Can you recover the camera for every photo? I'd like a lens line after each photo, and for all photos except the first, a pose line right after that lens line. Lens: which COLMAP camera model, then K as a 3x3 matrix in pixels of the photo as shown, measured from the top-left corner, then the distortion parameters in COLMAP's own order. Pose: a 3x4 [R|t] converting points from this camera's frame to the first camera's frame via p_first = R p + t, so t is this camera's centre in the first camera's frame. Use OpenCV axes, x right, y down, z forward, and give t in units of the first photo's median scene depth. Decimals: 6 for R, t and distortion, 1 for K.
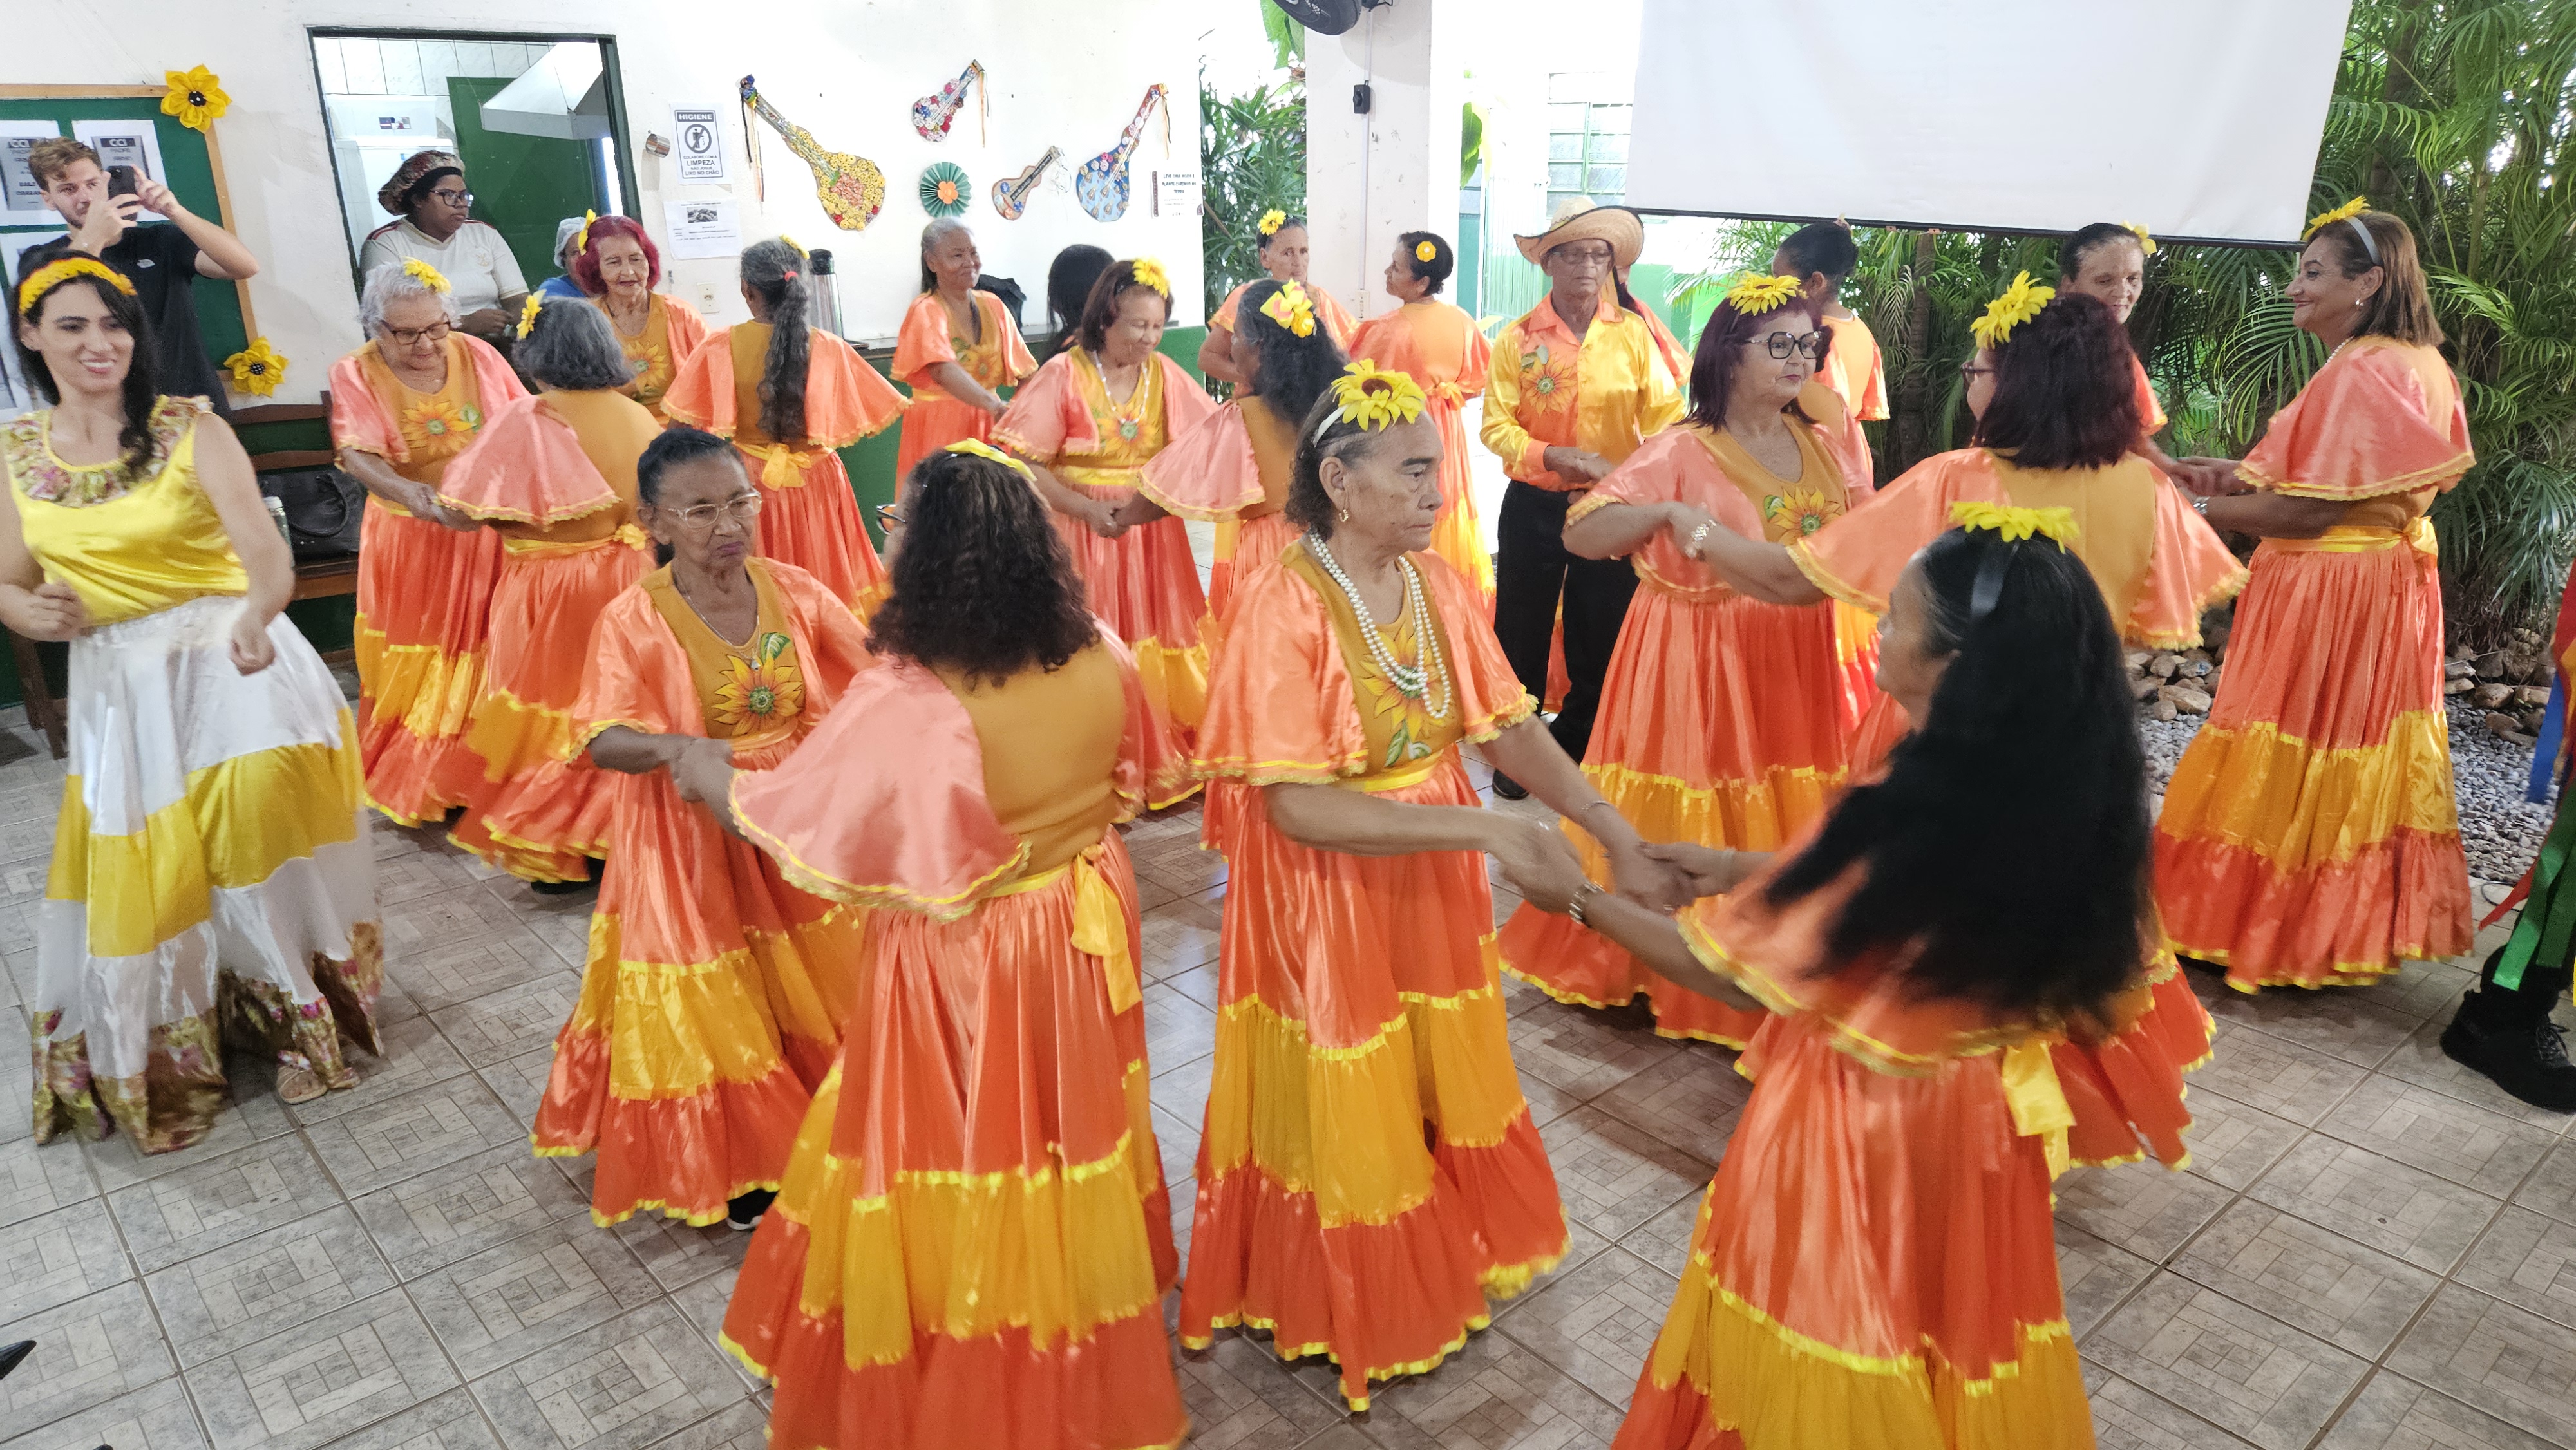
lens RADIAL K [[1709.4, 0, 1263.2], [0, 1709.4, 735.5], [0, 0, 1]] dist [0.058825, -0.046283]
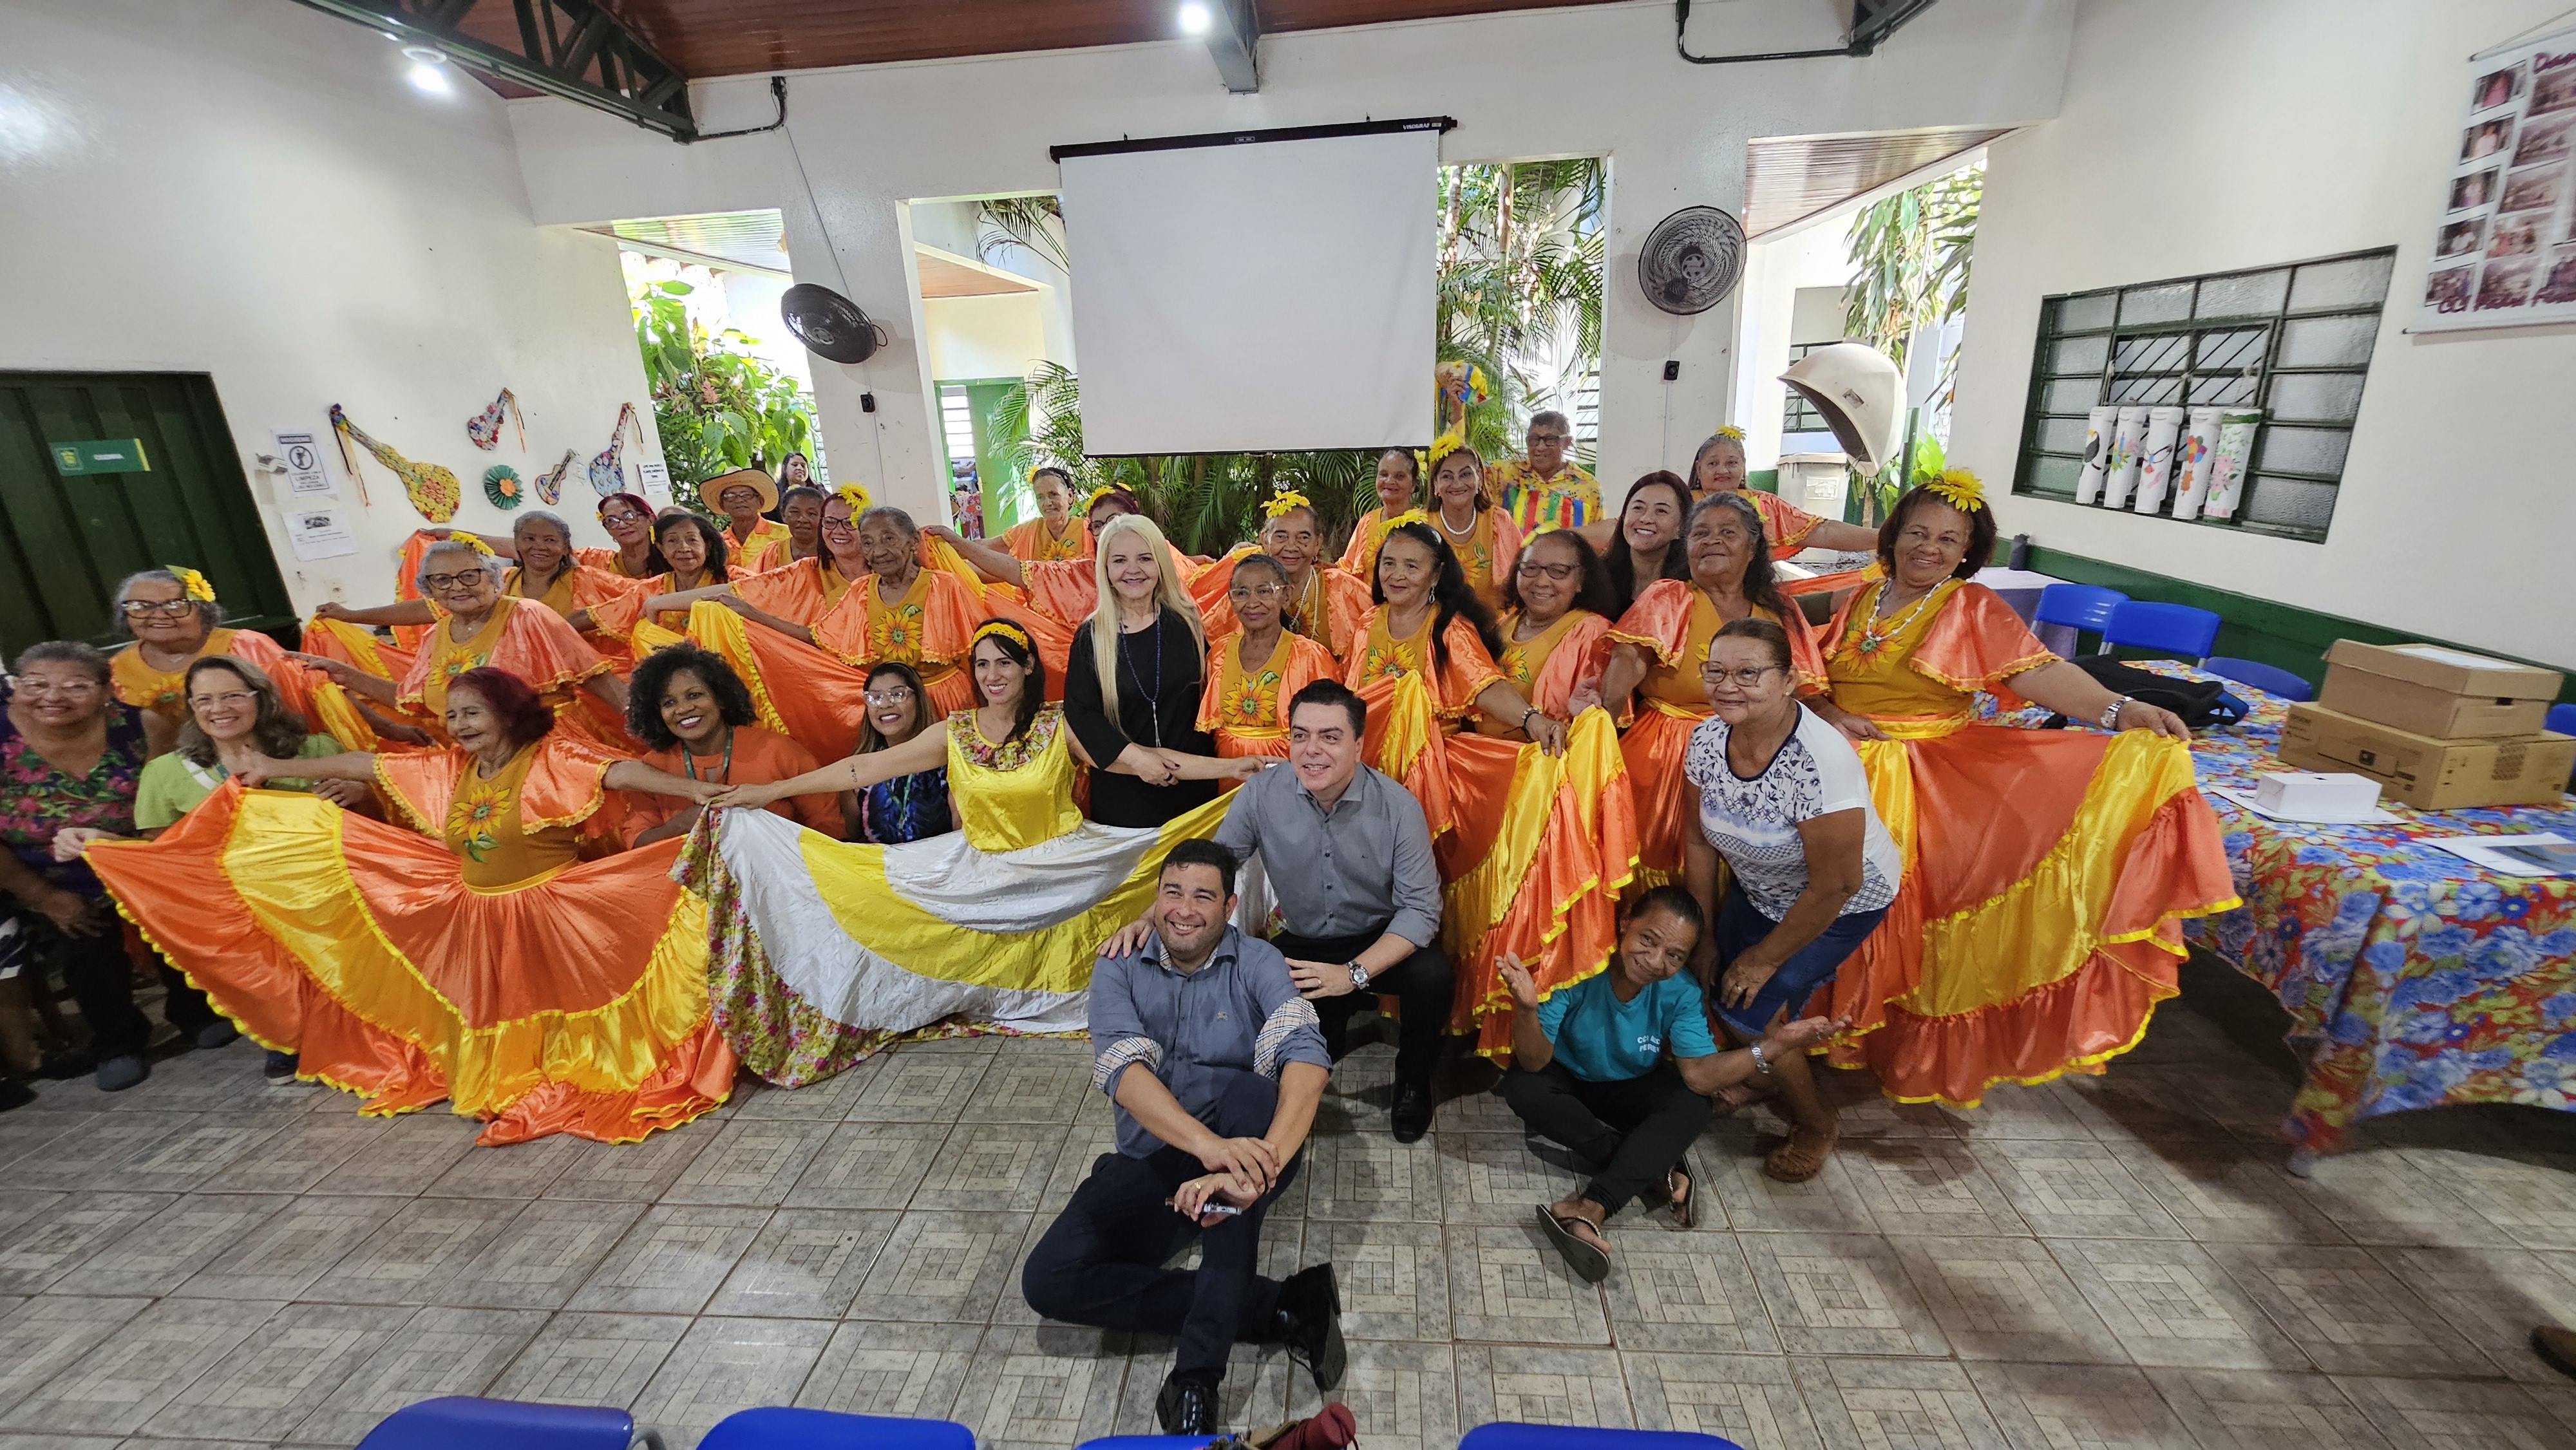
lens RADIAL K [[1039.6, 0, 1302.5], [0, 1039.6, 737.1], [0, 0, 1]] dist [-0.012154, -0.000923]
pose [[0.701488, -0.243503, 0.669792, -0.335658], [0.279912, 0.958433, 0.055280, -0.014624], [-0.655411, 0.148705, 0.740488, 0.072585]]
